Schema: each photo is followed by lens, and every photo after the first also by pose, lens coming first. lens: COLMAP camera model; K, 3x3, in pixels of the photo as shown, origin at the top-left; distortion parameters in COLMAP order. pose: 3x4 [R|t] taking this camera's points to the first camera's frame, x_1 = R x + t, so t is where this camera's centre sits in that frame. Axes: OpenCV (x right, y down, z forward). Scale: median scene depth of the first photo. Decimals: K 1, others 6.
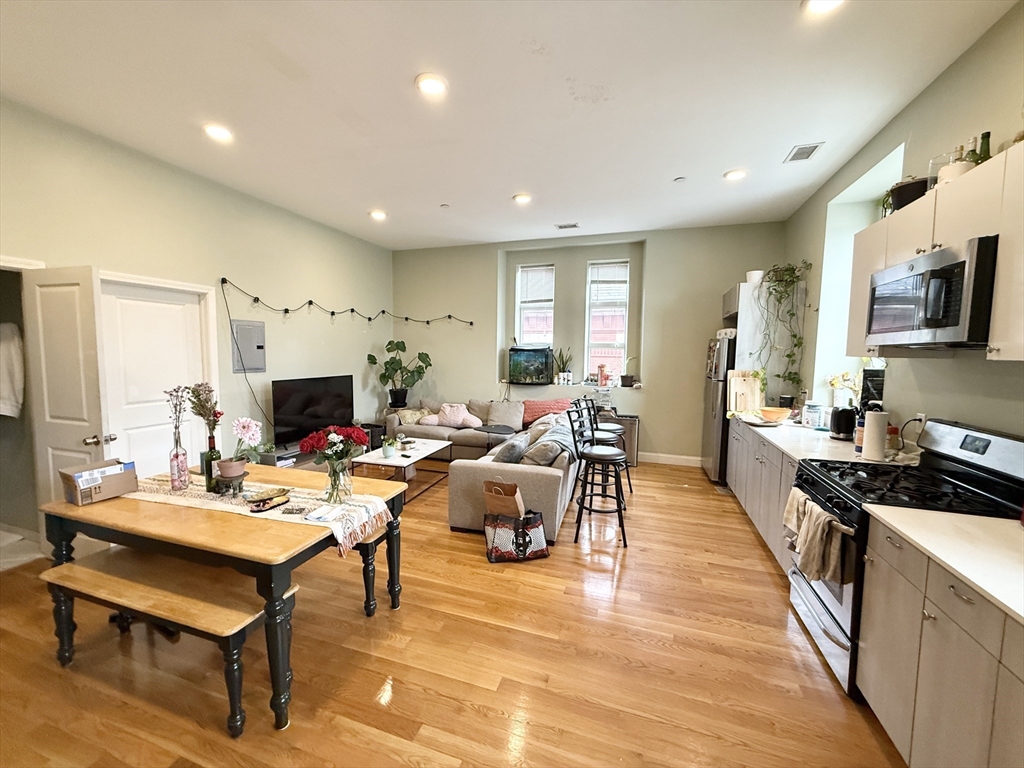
lens RADIAL K [[408.6, 0, 507.6], [0, 408.6, 383.9], [0, 0, 1]] dist [0.000452, 0.000201]
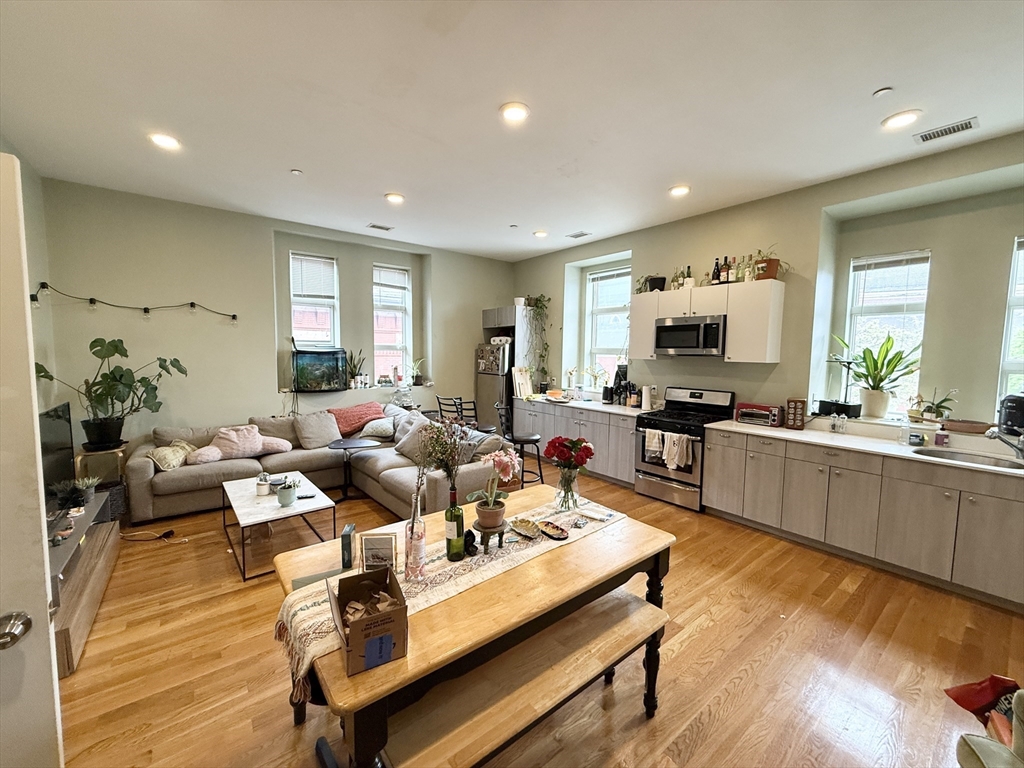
lens RADIAL K [[408.6, 0, 507.6], [0, 408.6, 383.9], [0, 0, 1]] dist [0.000452, 0.000201]
pose [[0.550337, -0.072315, 0.831805, -0.483161], [0.061788, 0.997038, 0.045799, -0.032435], [-0.832653, 0.026191, 0.553175, 0.190274]]
